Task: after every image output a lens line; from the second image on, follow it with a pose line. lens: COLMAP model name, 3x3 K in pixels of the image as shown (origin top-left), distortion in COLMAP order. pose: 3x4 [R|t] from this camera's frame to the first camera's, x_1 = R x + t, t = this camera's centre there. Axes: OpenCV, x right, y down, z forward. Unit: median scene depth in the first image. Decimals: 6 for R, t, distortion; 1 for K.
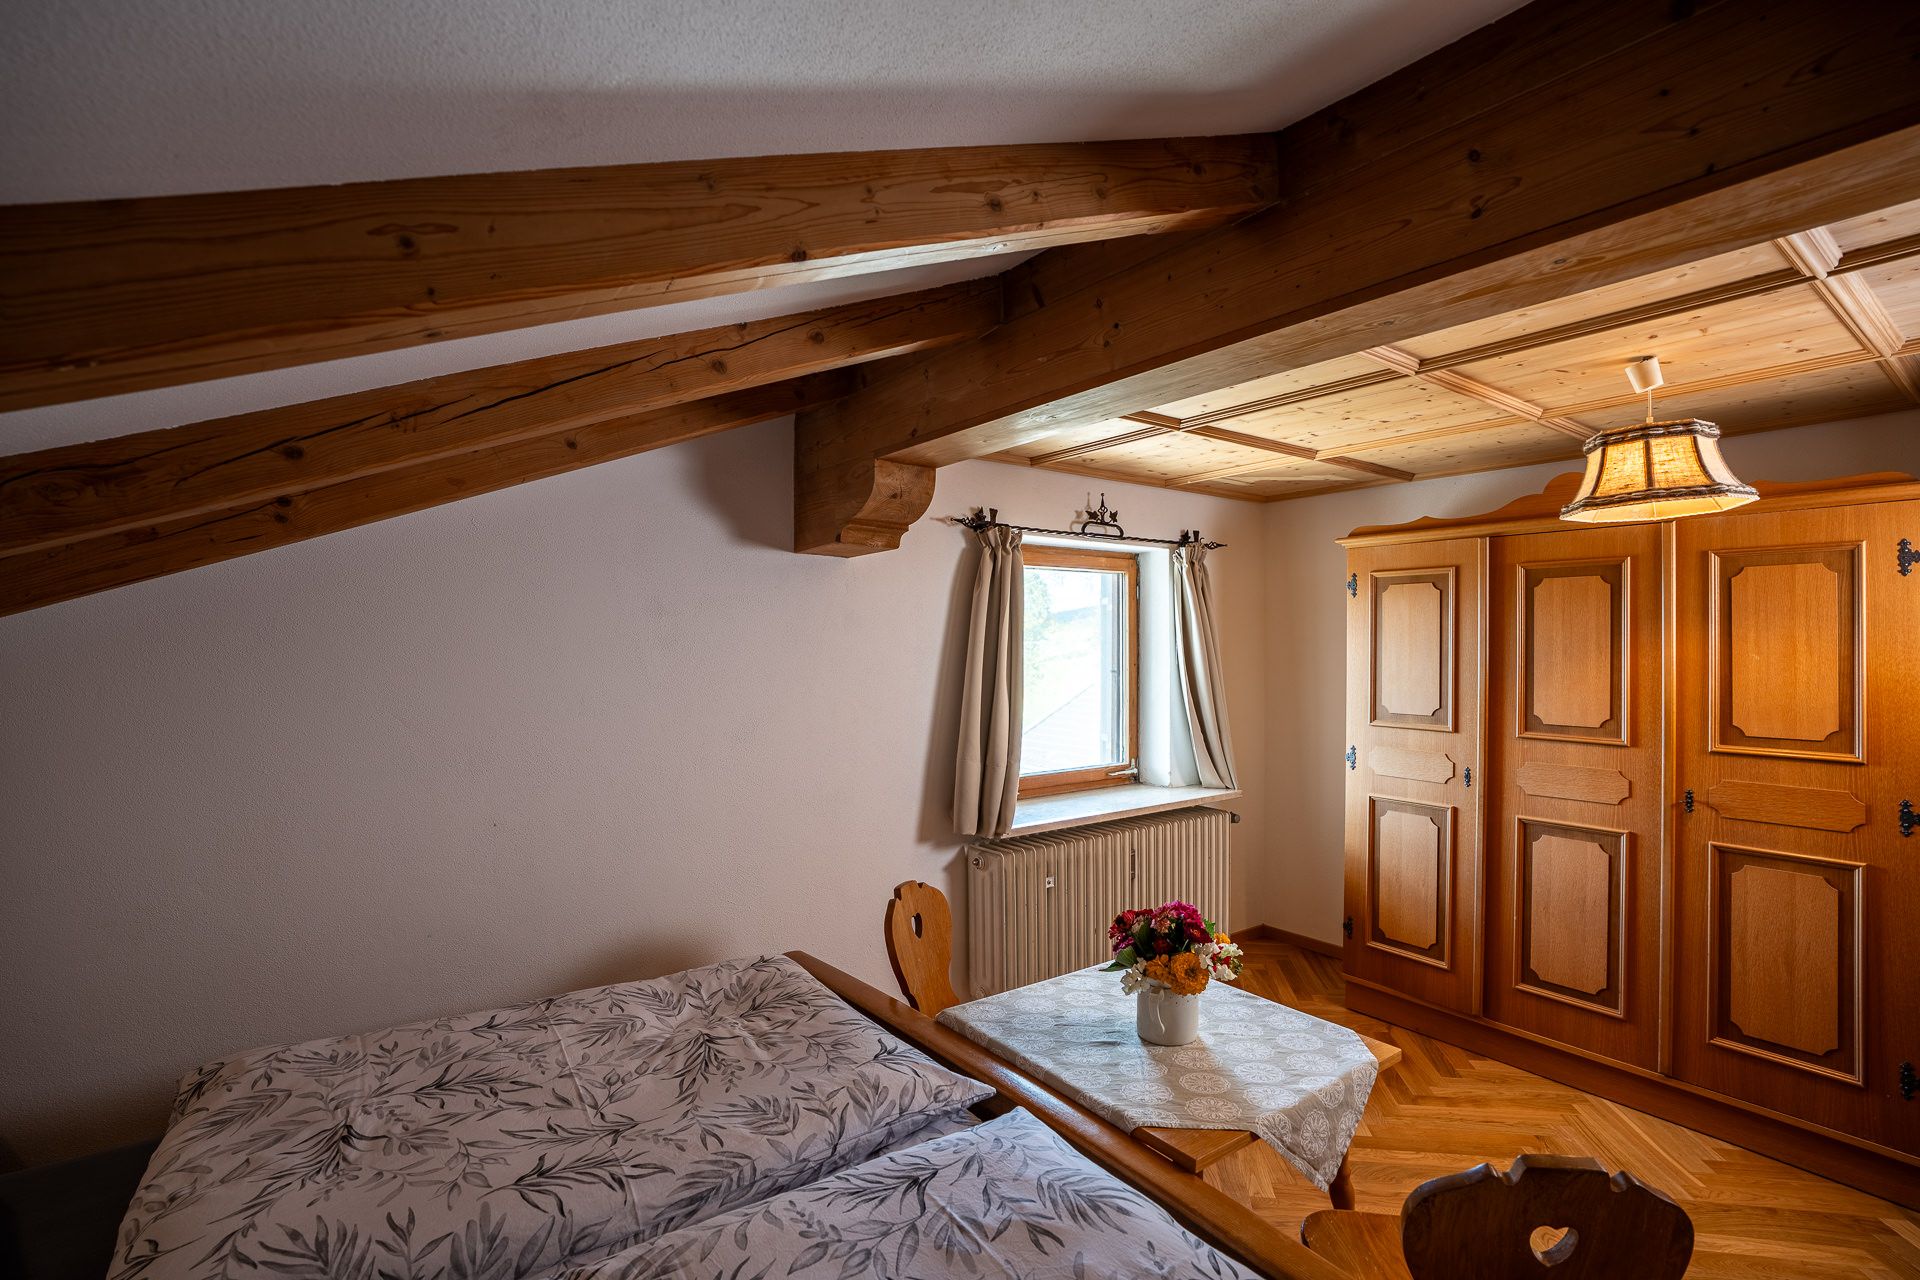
lens RADIAL K [[878.8, 0, 959.9], [0, 878.8, 641.8], [0, 0, 1]] dist [-0.020680, 0.000346]
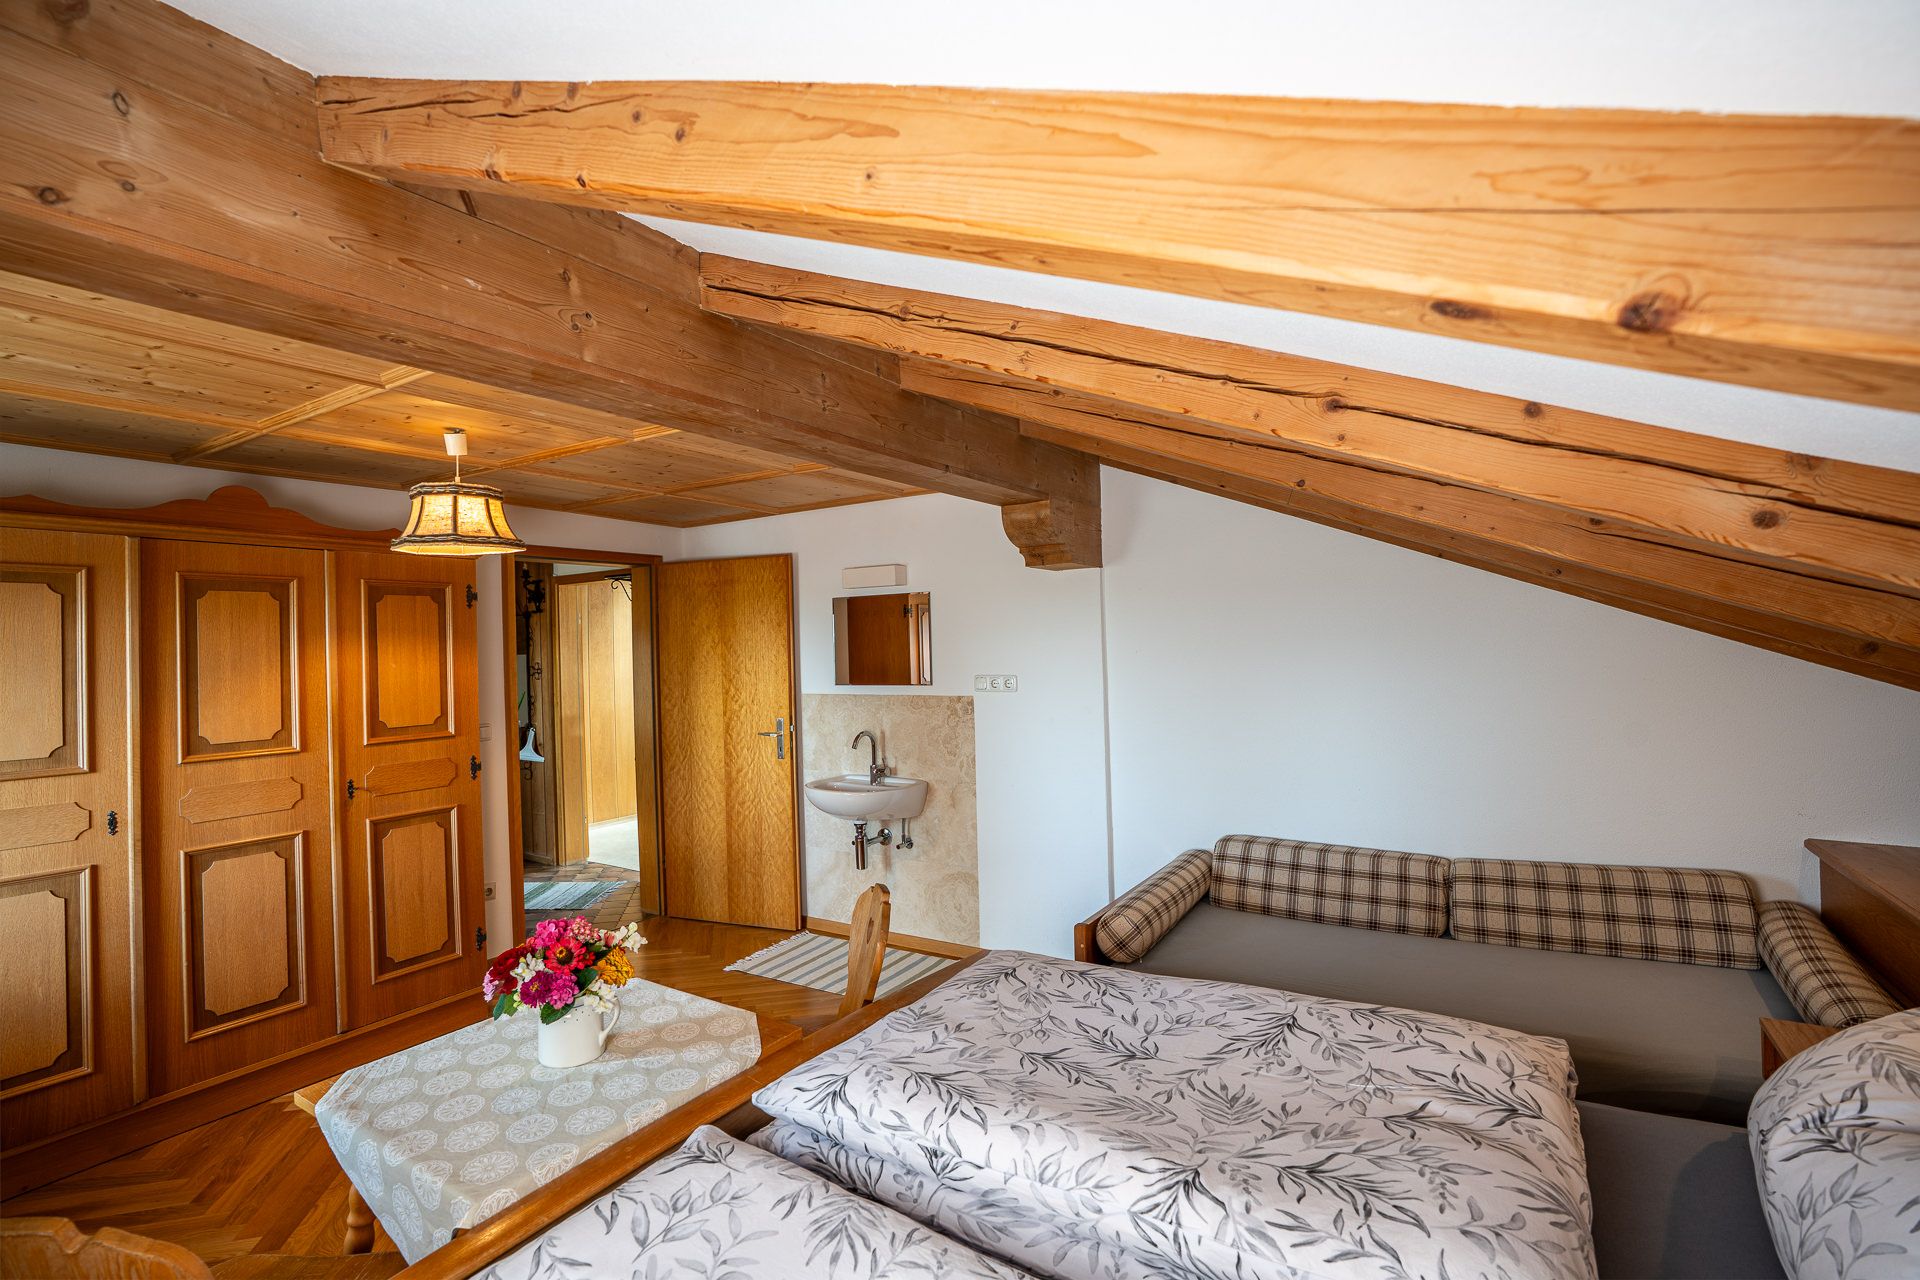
lens RADIAL K [[878.8, 0, 962.6], [0, 878.8, 638.6], [0, 0, 1]] dist [-0.020680, 0.000346]
pose [[-0.384288, 0.013334, 0.923117, -0.544002], [0.023936, 0.999703, -0.004476, 0.003445], [-0.922903, 0.020375, -0.384493, 0.644654]]
